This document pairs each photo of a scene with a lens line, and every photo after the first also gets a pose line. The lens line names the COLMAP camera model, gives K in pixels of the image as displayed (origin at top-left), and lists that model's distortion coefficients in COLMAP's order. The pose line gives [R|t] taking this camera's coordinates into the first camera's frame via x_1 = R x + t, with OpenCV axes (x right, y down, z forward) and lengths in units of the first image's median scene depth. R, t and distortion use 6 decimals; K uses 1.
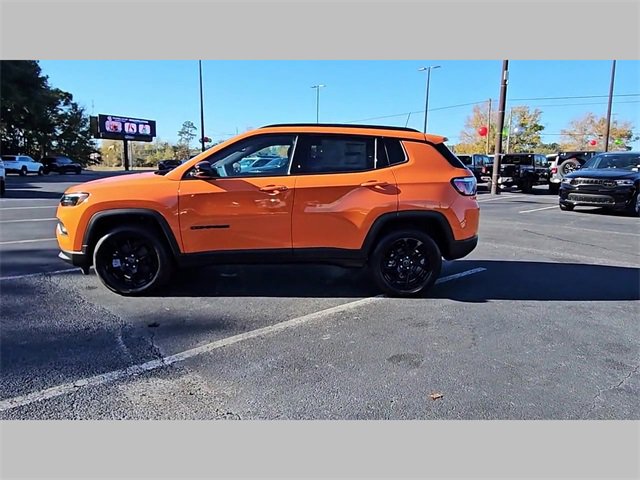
lens RADIAL K [[435.7, 0, 304.5], [0, 435.7, 251.7], [0, 0, 1]] dist [0.010028, -0.006951]
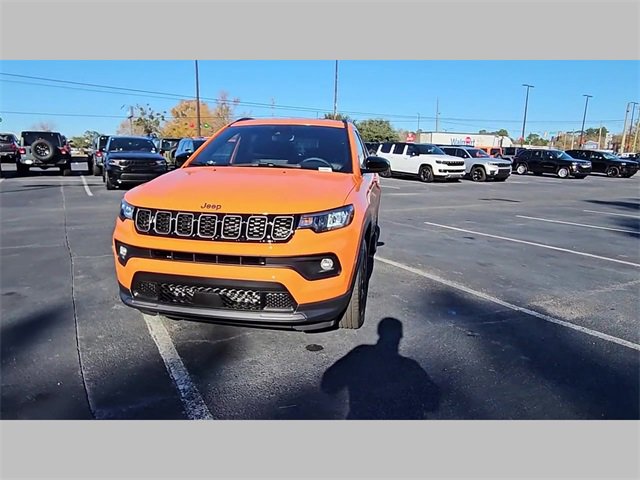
lens RADIAL K [[435.7, 0, 310.4], [0, 435.7, 259.6], [0, 0, 1]] dist [0.010028, -0.006951]
pose [[0.202110, -0.240810, 0.949296, -1.173772], [0.175298, 0.962541, 0.206848, -0.200834], [-0.963547, 0.124604, 0.236753, 0.891293]]
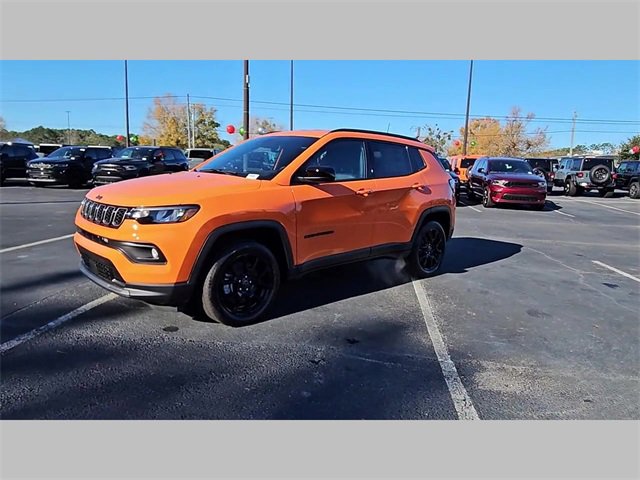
lens RADIAL K [[435.7, 0, 303.1], [0, 435.7, 262.2], [0, 0, 1]] dist [0.010028, -0.006951]
pose [[0.755161, -0.131529, 0.642209, -0.849072], [0.104445, 0.991291, 0.080208, -0.074974], [-0.647166, 0.006506, 0.762322, 0.288335]]
